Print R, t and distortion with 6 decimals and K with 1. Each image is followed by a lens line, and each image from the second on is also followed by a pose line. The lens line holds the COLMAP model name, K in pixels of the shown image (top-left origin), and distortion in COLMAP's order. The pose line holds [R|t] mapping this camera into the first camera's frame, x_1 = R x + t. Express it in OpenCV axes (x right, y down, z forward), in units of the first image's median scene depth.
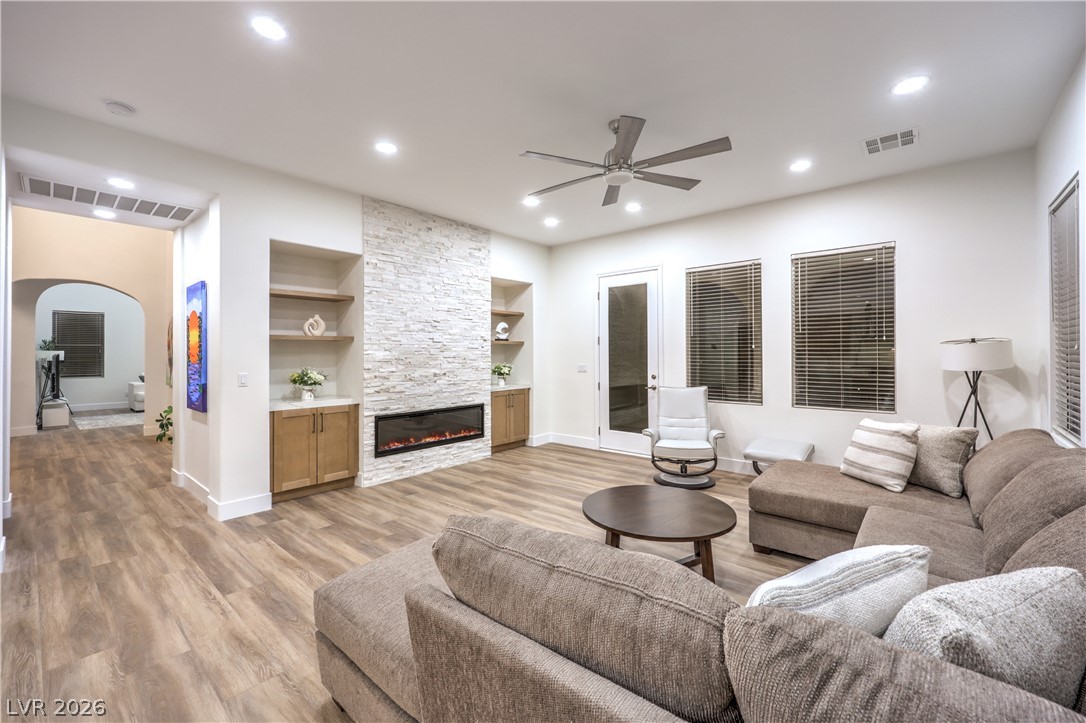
lens RADIAL K [[444.9, 0, 548.9], [0, 444.9, 351.4], [0, 0, 1]] dist [-0.000781, 0.001689]
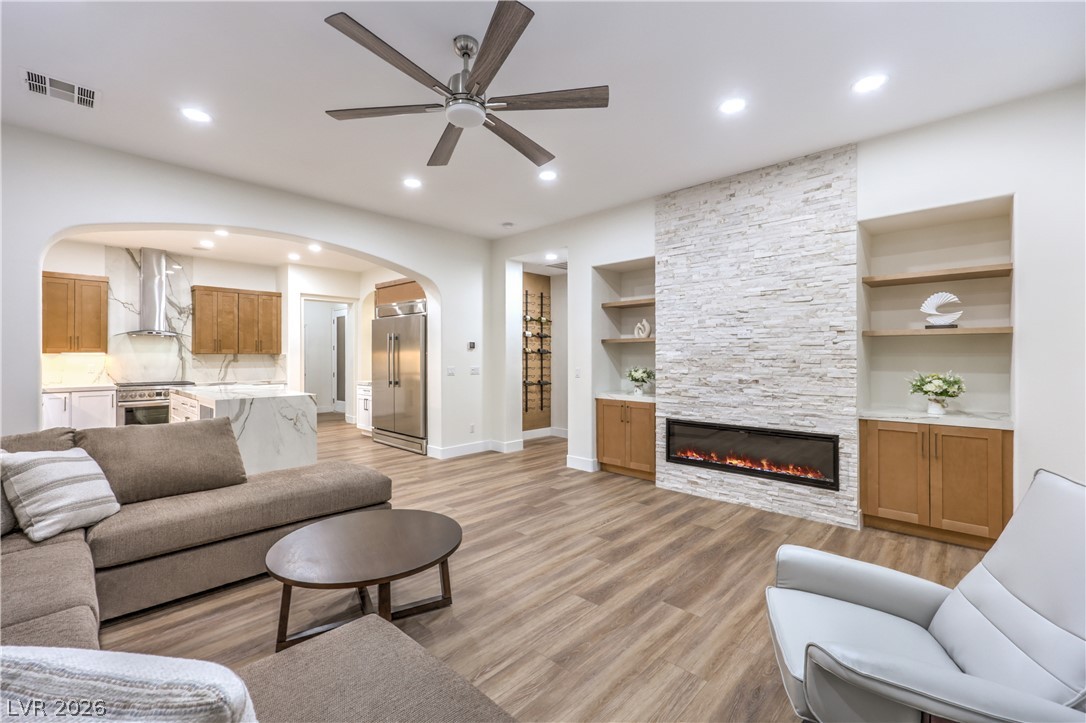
lens RADIAL K [[454.1, 0, 547.4], [0, 454.1, 356.4], [0, 0, 1]] dist [0.003989, 0.000345]
pose [[-0.041024, 0.001725, -0.999157, 0.593347], [0.003543, 0.999992, 0.001581, 0.007903], [0.999152, -0.003475, -0.041030, 0.759914]]
